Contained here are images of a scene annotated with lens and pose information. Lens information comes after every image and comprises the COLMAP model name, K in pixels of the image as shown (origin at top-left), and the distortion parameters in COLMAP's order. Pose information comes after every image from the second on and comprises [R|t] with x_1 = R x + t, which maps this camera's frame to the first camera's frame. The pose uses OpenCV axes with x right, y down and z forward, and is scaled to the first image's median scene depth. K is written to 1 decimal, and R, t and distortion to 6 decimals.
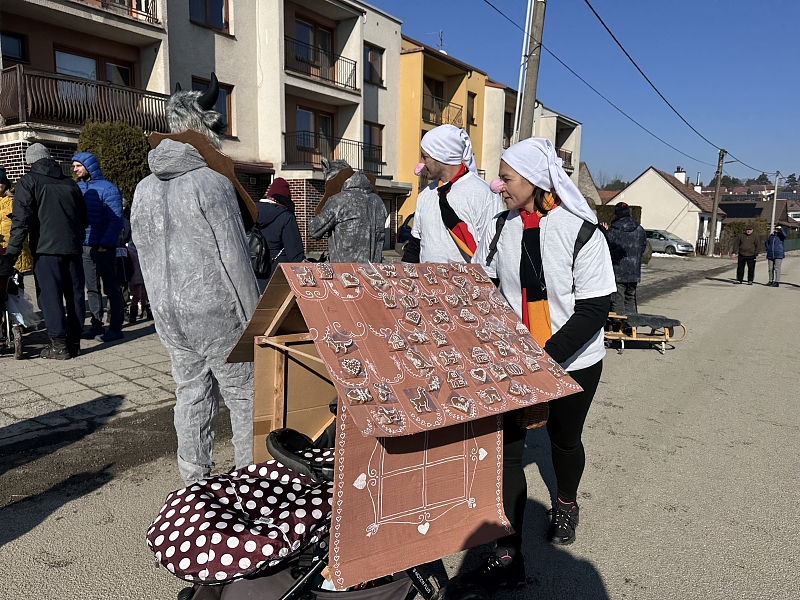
lens RADIAL K [[562.1, 0, 400.0], [0, 562.1, 304.3], [0, 0, 1]] dist [0.043887, -0.034980]
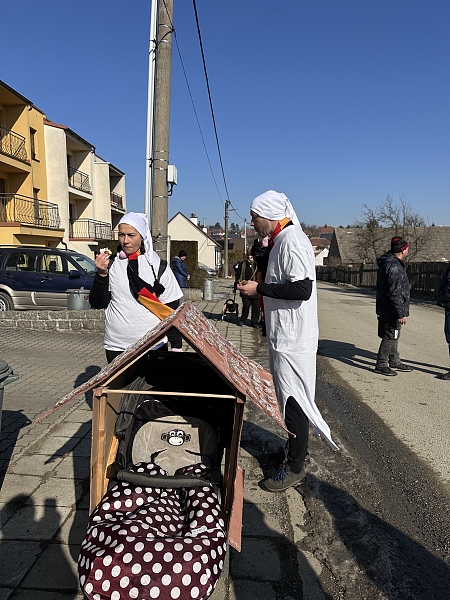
lens RADIAL K [[421.6, 0, 223.1], [0, 421.6, 292.3], [0, 0, 1]] dist [0.043887, -0.034980]
pose [[0.837771, -0.075153, 0.540825, -0.020210], [0.106795, 0.993906, -0.027319, -0.039176], [-0.535475, 0.080645, 0.840692, 0.258687]]
